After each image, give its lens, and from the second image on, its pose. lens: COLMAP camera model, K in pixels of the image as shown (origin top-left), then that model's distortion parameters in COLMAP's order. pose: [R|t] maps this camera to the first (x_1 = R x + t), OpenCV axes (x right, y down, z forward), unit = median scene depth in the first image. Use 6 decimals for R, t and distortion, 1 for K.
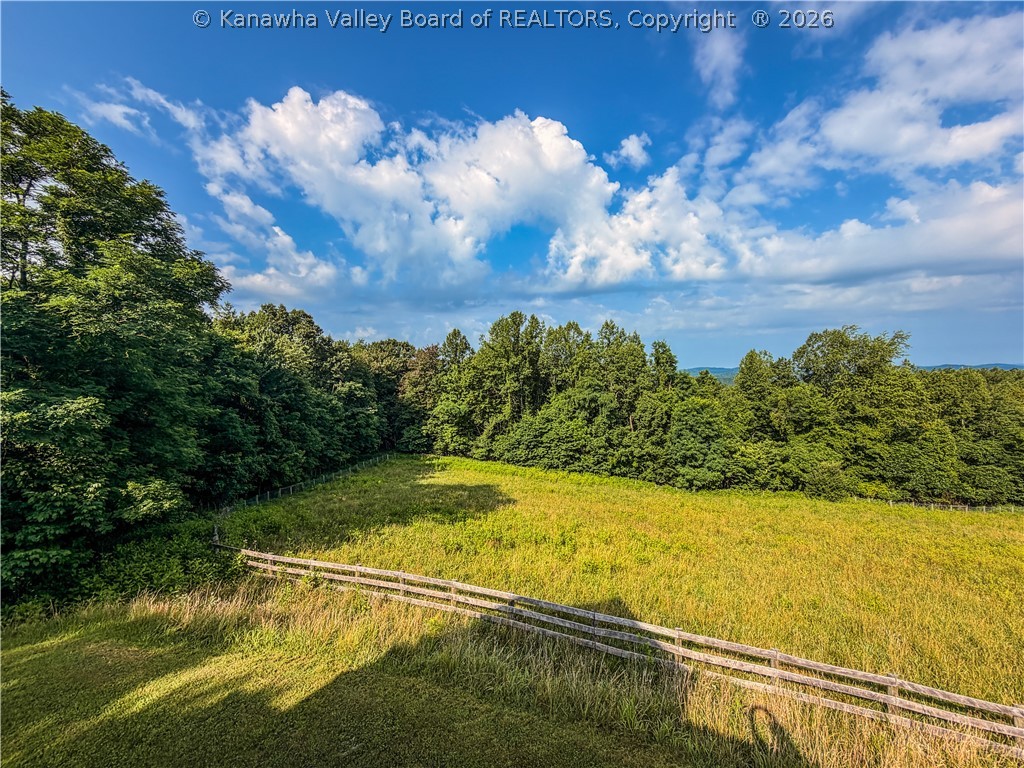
lens RADIAL K [[413.0, 0, 512.0], [0, 413.0, 384.0], [0, 0, 1]] dist [-0.000769, -0.000207]
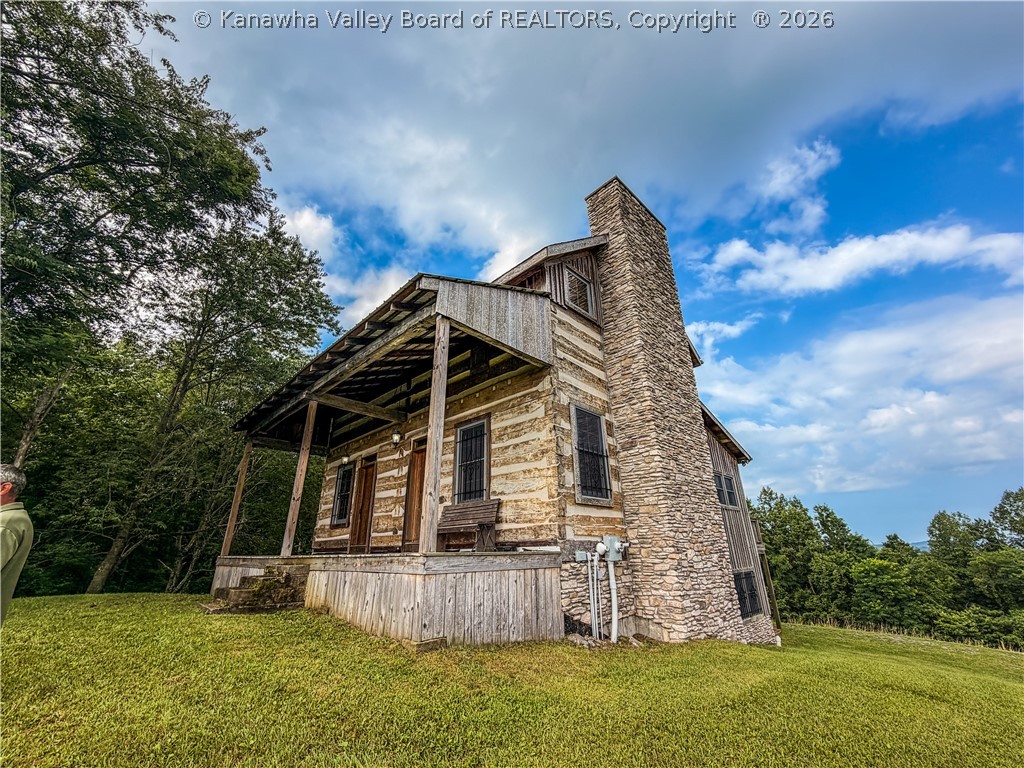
lens RADIAL K [[413.0, 0, 512.0], [0, 413.0, 384.0], [0, 0, 1]] dist [-0.000769, -0.000207]
pose [[0.947160, -0.117860, -0.298324, -0.055882], [-0.007798, 0.921313, -0.388744, 0.032647], [0.320667, 0.370529, 0.871711, -0.340397]]
